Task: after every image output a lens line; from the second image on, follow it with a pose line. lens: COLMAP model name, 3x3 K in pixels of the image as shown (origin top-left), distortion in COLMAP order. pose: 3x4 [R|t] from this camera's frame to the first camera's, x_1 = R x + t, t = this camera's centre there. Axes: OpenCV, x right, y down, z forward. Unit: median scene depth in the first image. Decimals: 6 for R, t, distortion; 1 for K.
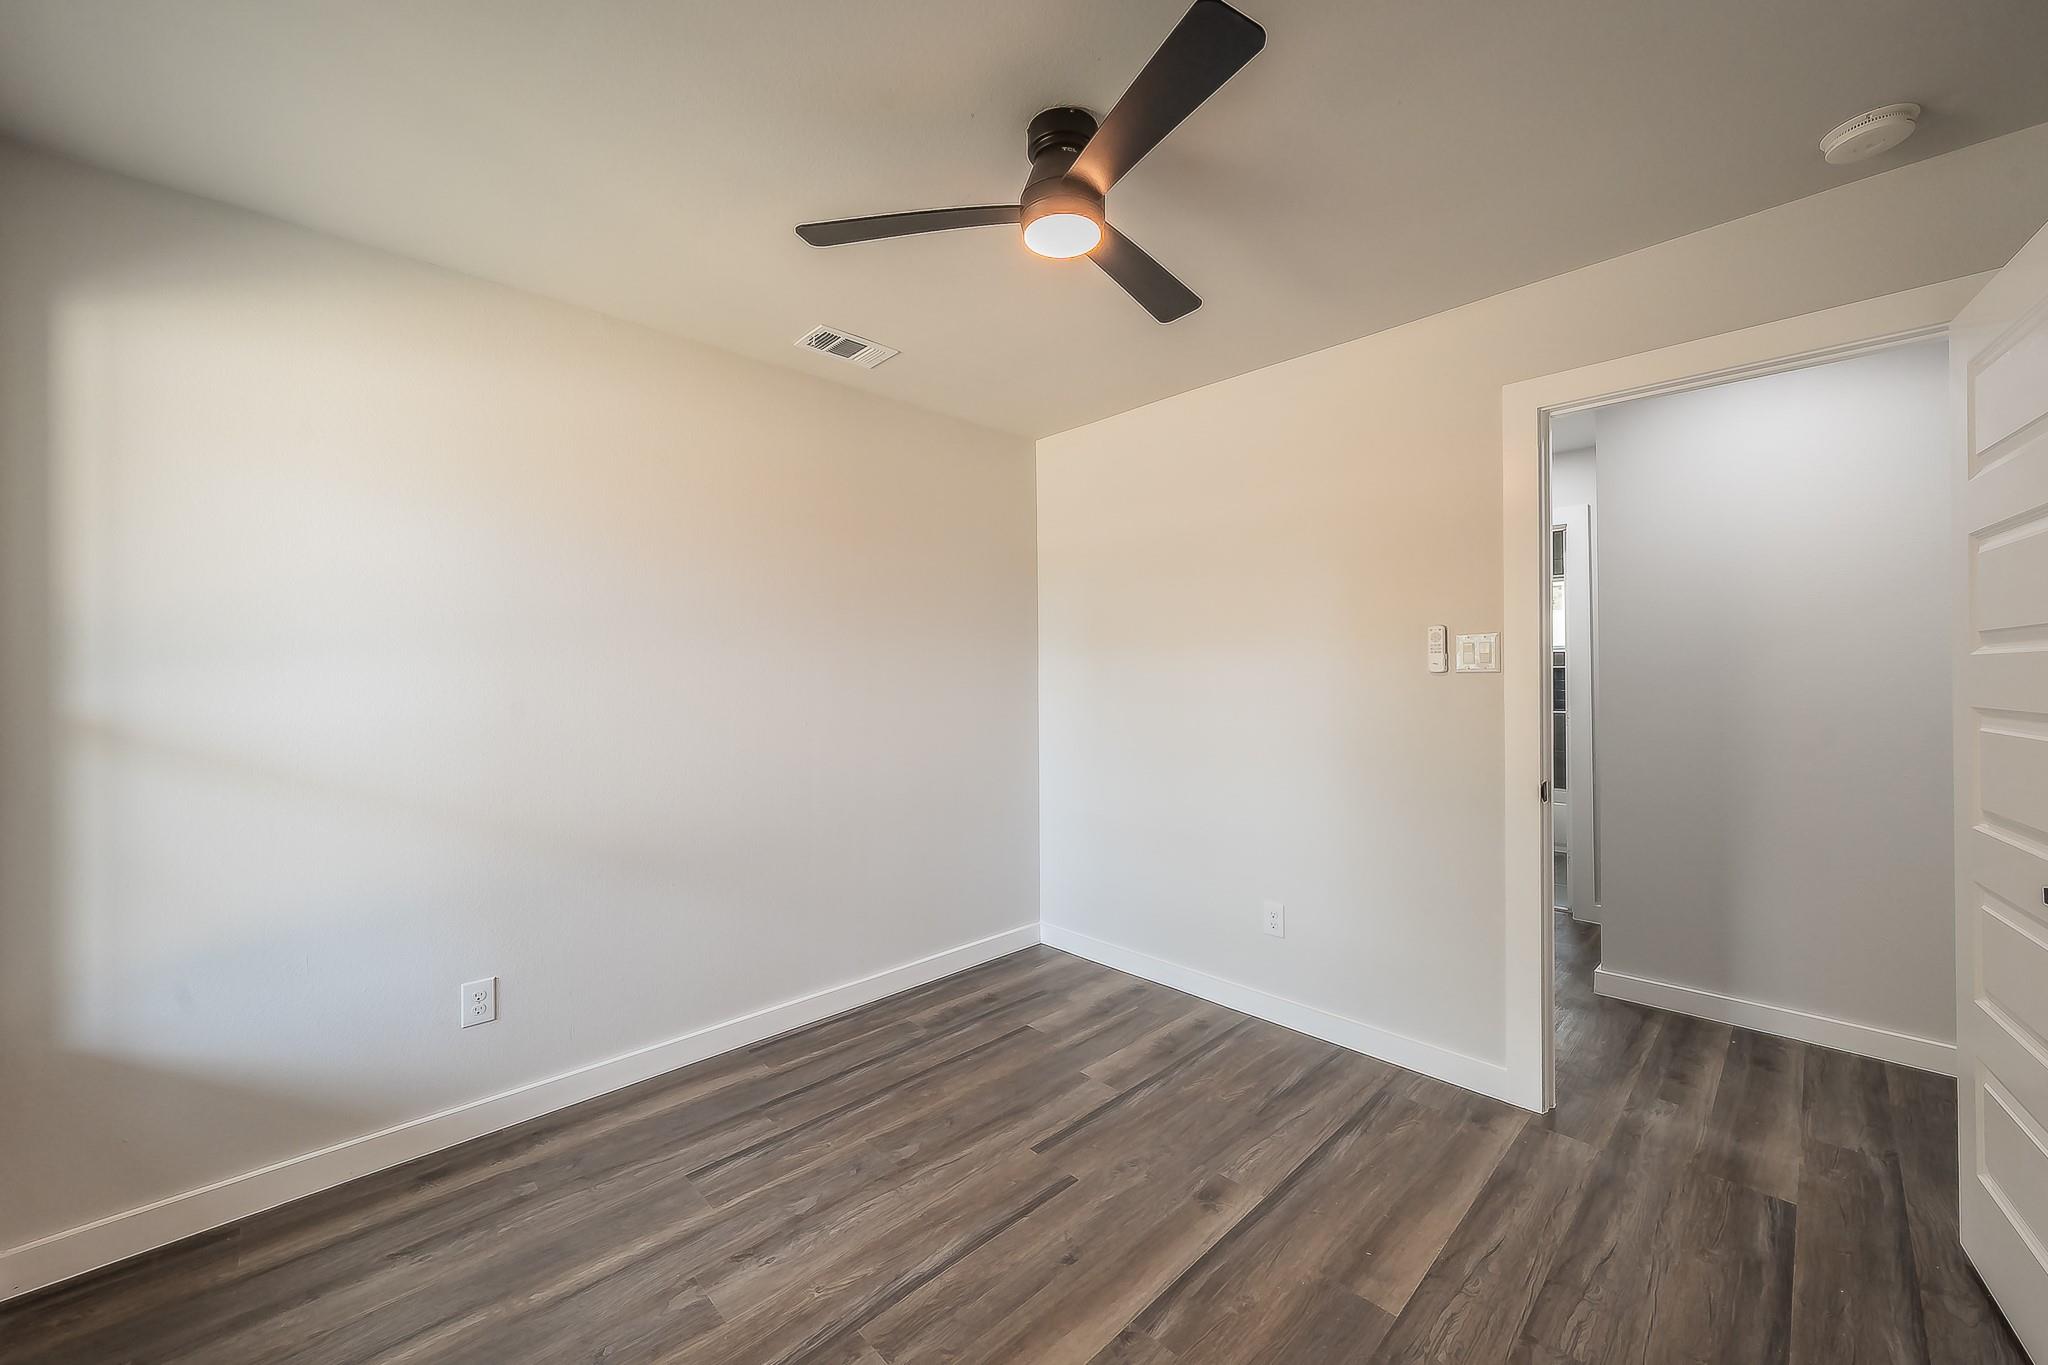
lens RADIAL K [[815.5, 0, 1008.1], [0, 815.5, 678.1], [0, 0, 1]] dist [0.001084, 0.000087]
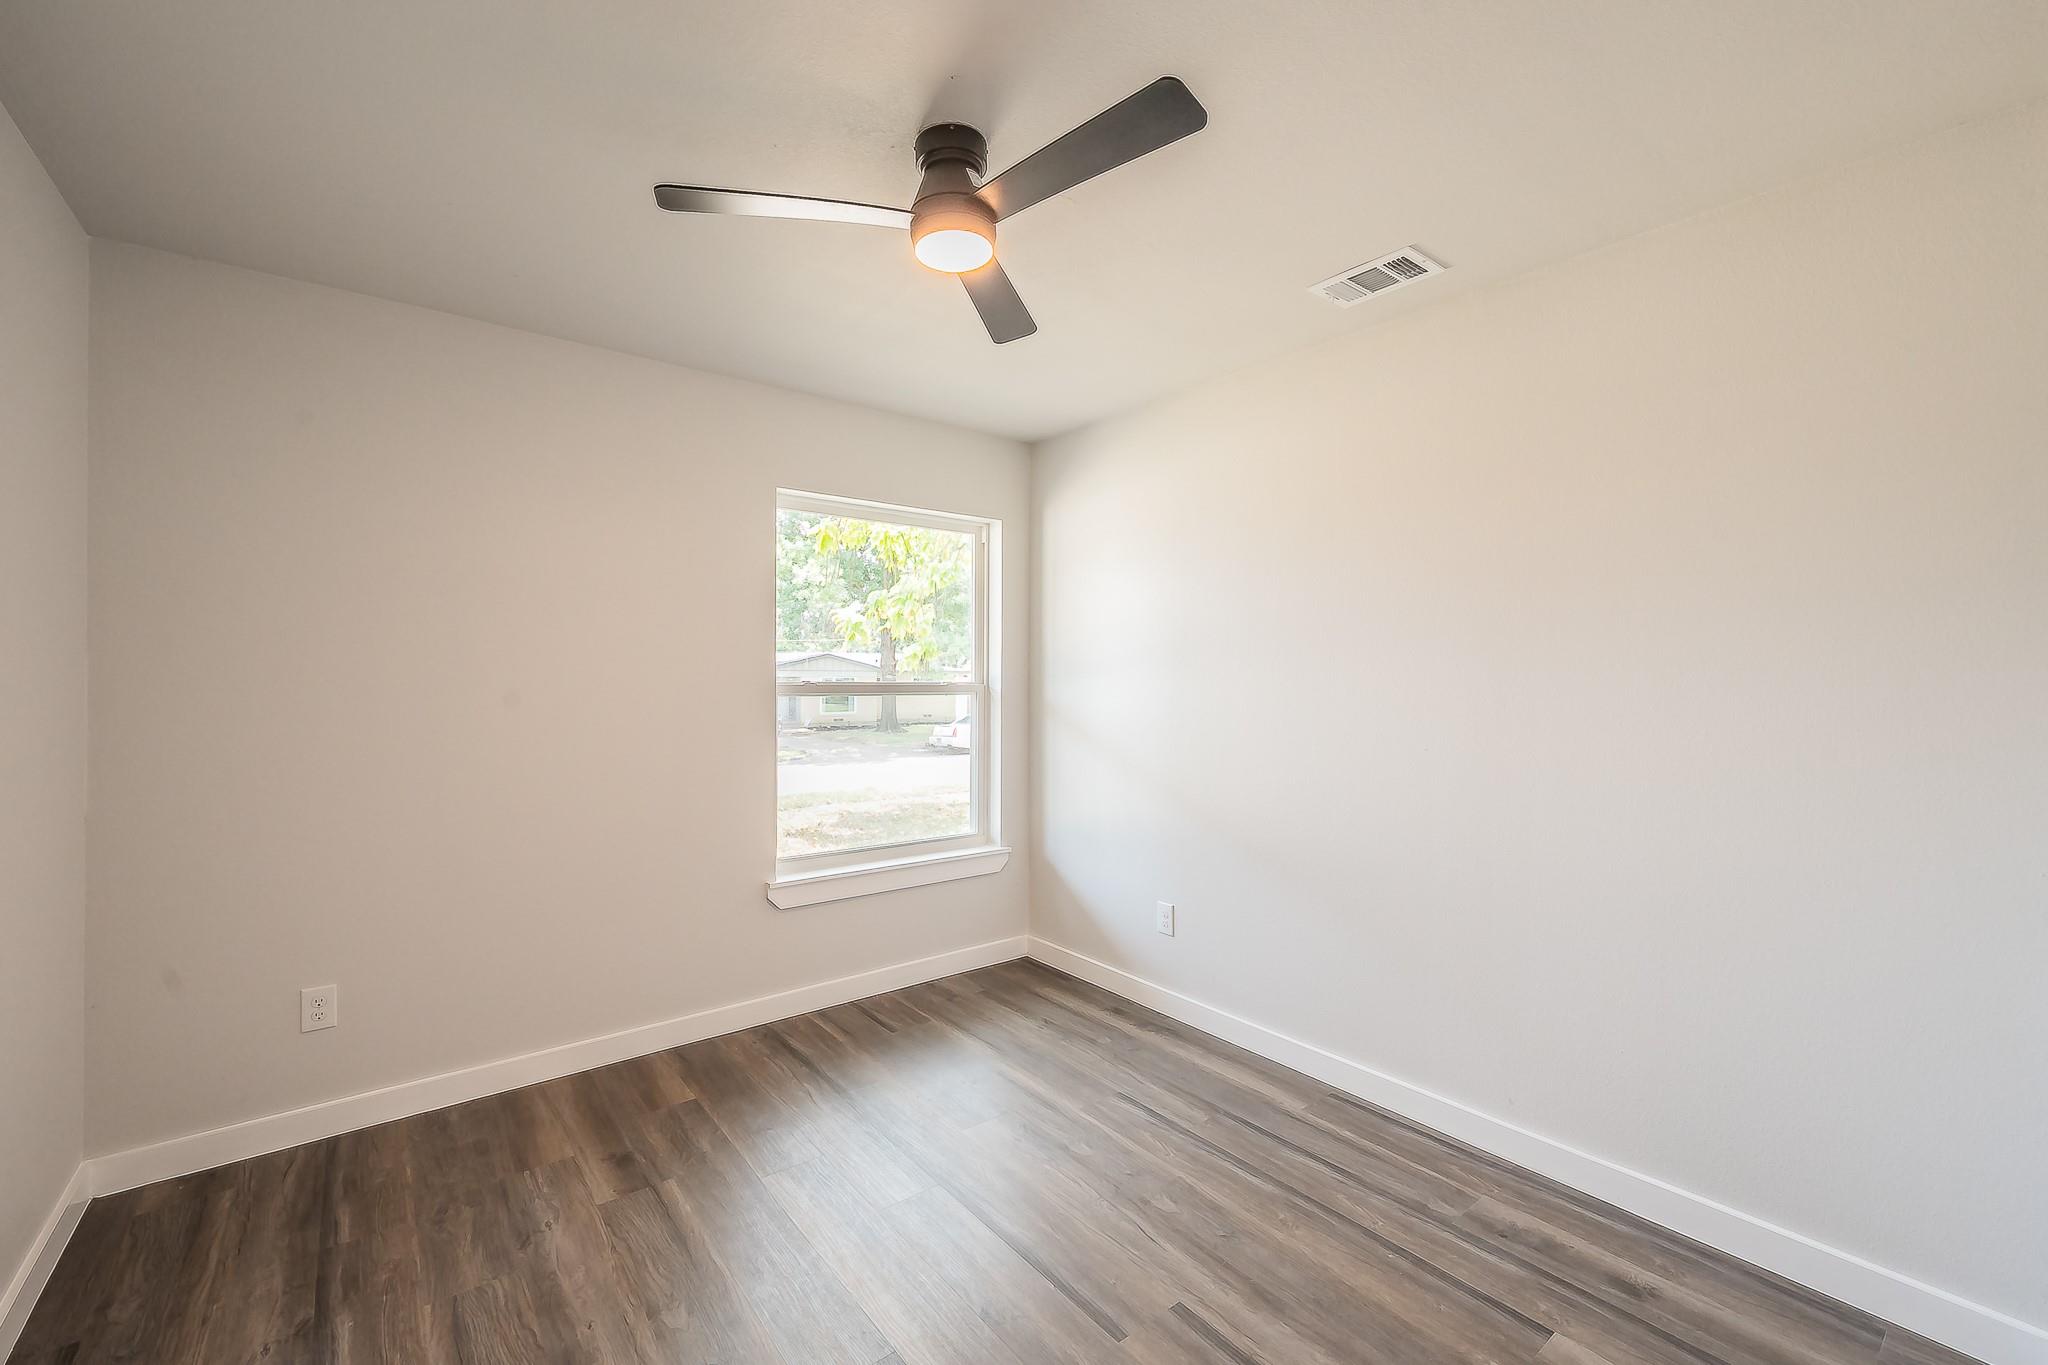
lens RADIAL K [[815.5, 0, 1004.0], [0, 815.5, 675.0], [0, 0, 1]] dist [0.001084, 0.000087]
pose [[-0.109407, 0.001840, -0.993995, 0.767883], [-0.008214, 0.999962, 0.002755, -0.030755], [0.993963, 0.008466, -0.109387, 0.840726]]
